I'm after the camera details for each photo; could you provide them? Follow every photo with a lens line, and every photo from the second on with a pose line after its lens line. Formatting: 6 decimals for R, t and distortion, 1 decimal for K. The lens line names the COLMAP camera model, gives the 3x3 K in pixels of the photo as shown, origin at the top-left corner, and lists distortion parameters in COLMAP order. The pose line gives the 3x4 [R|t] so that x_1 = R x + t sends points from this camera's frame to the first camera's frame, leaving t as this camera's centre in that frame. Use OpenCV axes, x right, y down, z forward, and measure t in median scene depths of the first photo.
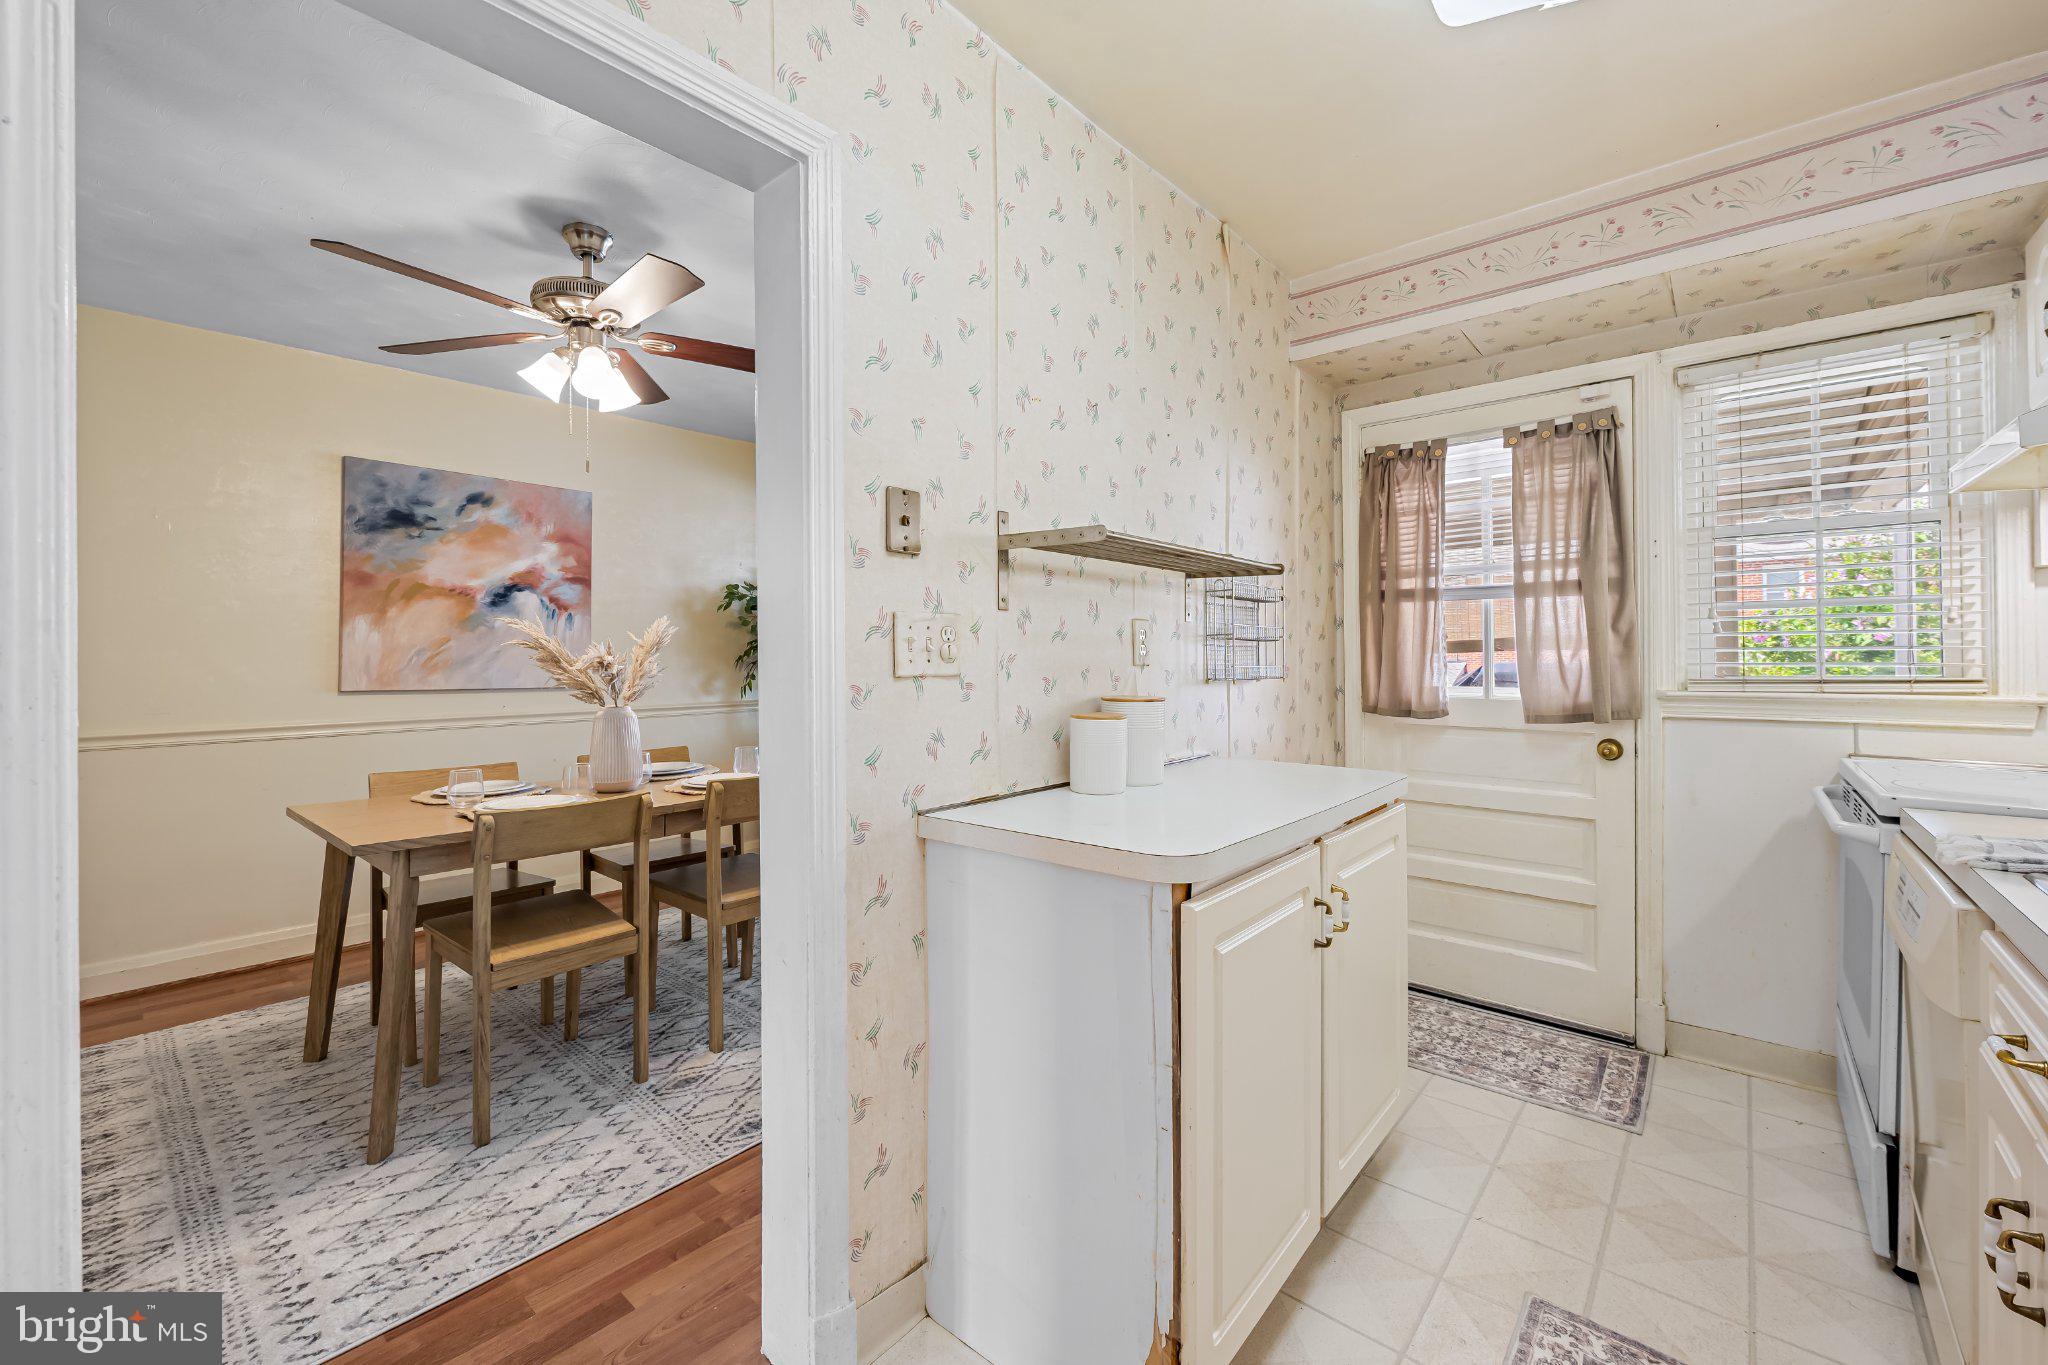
lens RADIAL K [[819.1, 0, 1009.0], [0, 819.1, 654.9], [0, 0, 1]] dist [-0.002364, -0.000242]
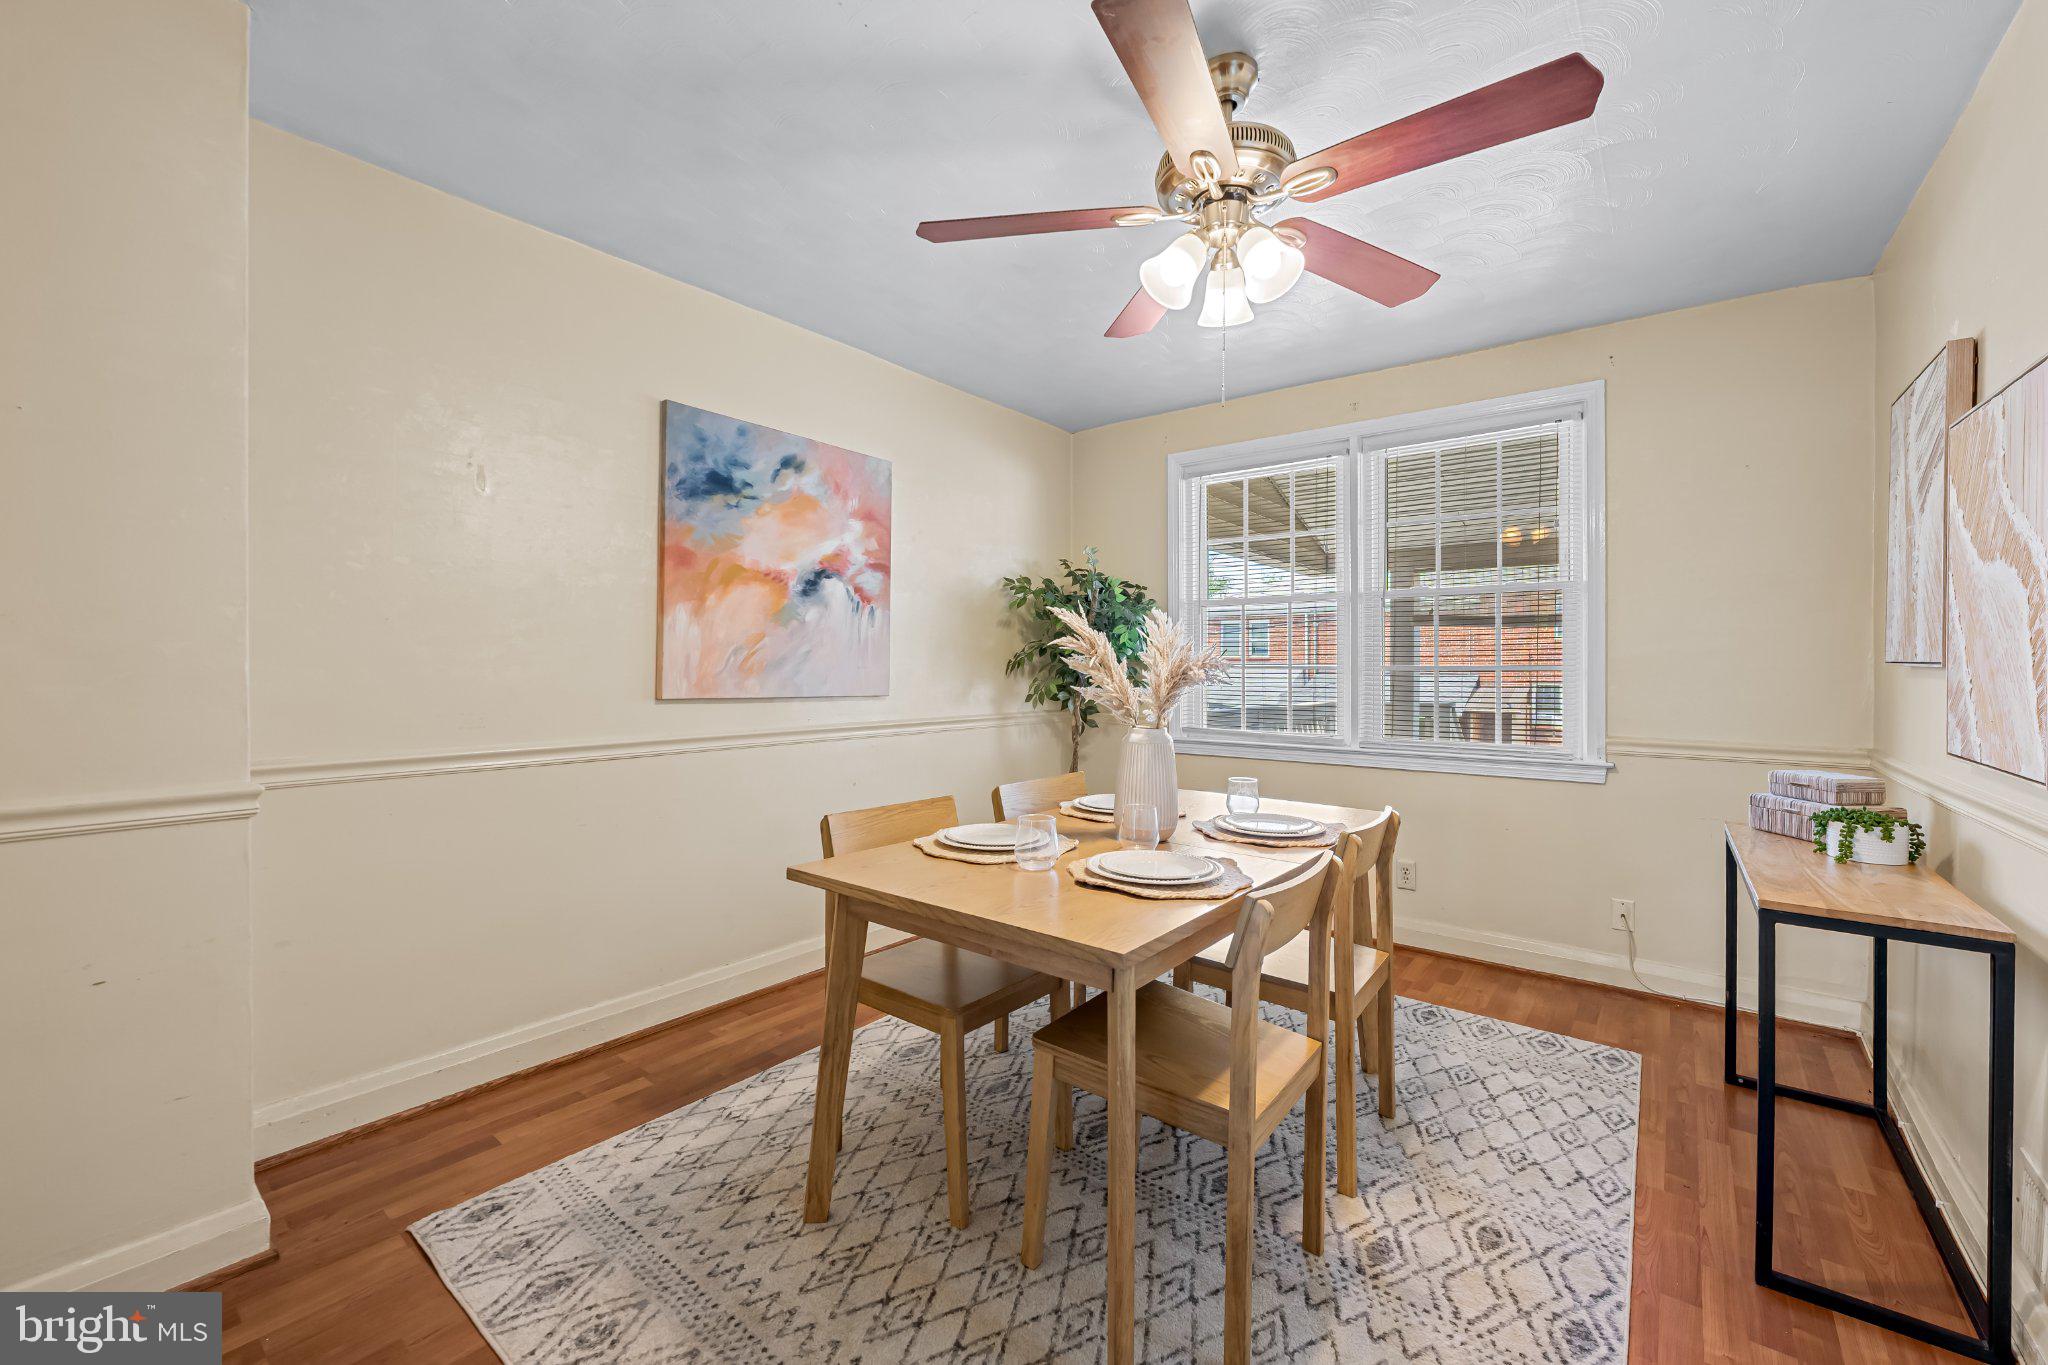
lens RADIAL K [[819.1, 0, 1017.2], [0, 819.1, 669.3], [0, 0, 1]] dist [-0.002364, -0.000242]
pose [[0.999371, 0.010958, 0.033716, -0.467312], [-0.011101, 0.999930, 0.004056, 0.008381], [-0.033669, -0.004428, 0.999423, 0.188015]]
